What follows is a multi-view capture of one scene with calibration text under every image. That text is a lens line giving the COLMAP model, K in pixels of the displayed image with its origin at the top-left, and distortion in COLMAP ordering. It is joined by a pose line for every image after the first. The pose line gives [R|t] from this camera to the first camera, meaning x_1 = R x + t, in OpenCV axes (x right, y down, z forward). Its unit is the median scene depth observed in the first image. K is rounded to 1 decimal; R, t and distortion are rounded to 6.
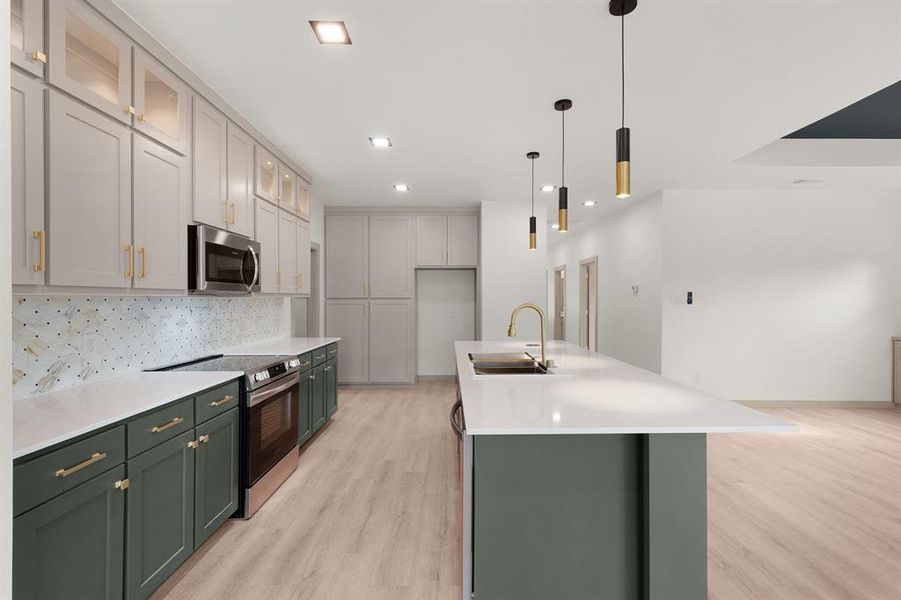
lens RADIAL K [[394.4, 0, 454.0], [0, 394.4, 295.4], [0, 0, 1]] dist [0.004651, -0.001680]
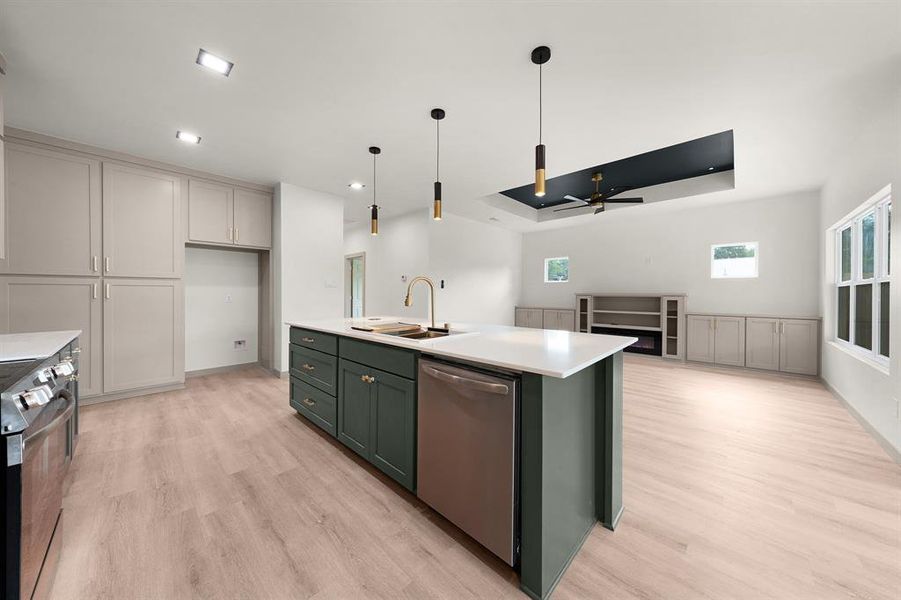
lens RADIAL K [[303.3, 0, 454.4], [0, 303.3, 293.4], [0, 0, 1]] dist [-0.001590, -0.000054]
pose [[0.688653, 0.001395, 0.725090, -0.333373], [-0.007984, 0.999952, 0.005659, 0.055822], [-0.725047, -0.009686, 0.688631, 0.293210]]
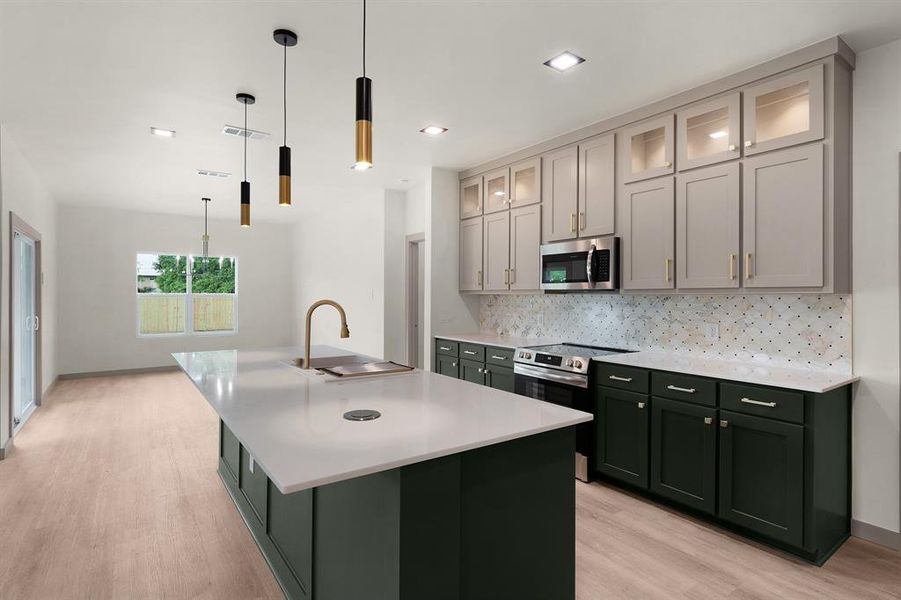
lens RADIAL K [[452.2, 0, 448.8], [0, 452.2, 297.0], [0, 0, 1]] dist [0.002344, 0.000641]
pose [[-0.818547, 0.001557, -0.574438, 0.472348], [0.001906, 0.999998, -0.000005, 0.010558], [0.574437, -0.001099, -0.818548, 1.730509]]
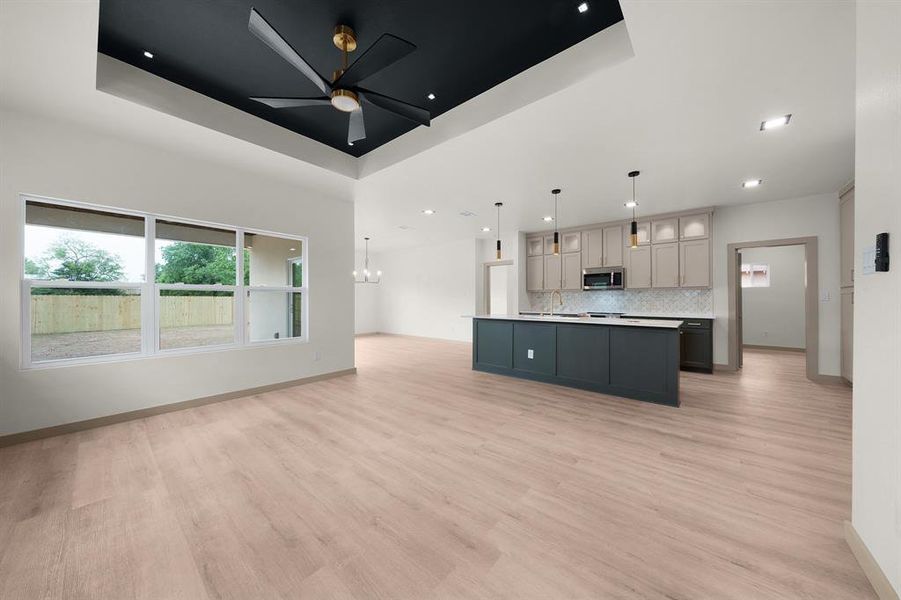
lens RADIAL K [[303.3, 0, 448.8], [0, 303.3, 295.1], [0, 0, 1]] dist [-0.001590, -0.000054]
pose [[-0.660020, -0.014475, -0.751108, 1.651931], [0.003306, 0.999749, -0.022172, 0.073803], [0.751240, -0.017117, -0.659807, 1.477937]]
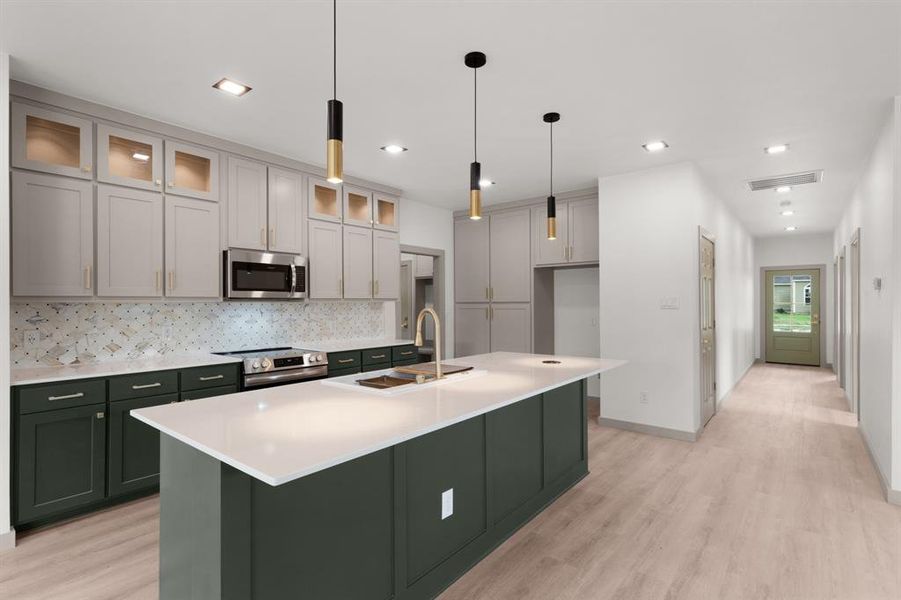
lens RADIAL K [[431.9, 0, 451.4], [0, 431.9, 300.7], [0, 0, 1]] dist [0.002765, -0.000101]
pose [[0.766858, -0.006501, -0.641784, 0.729737], [0.008149, 0.999967, -0.000391, 0.004212], [0.641765, -0.004930, 0.766885, 0.276374]]
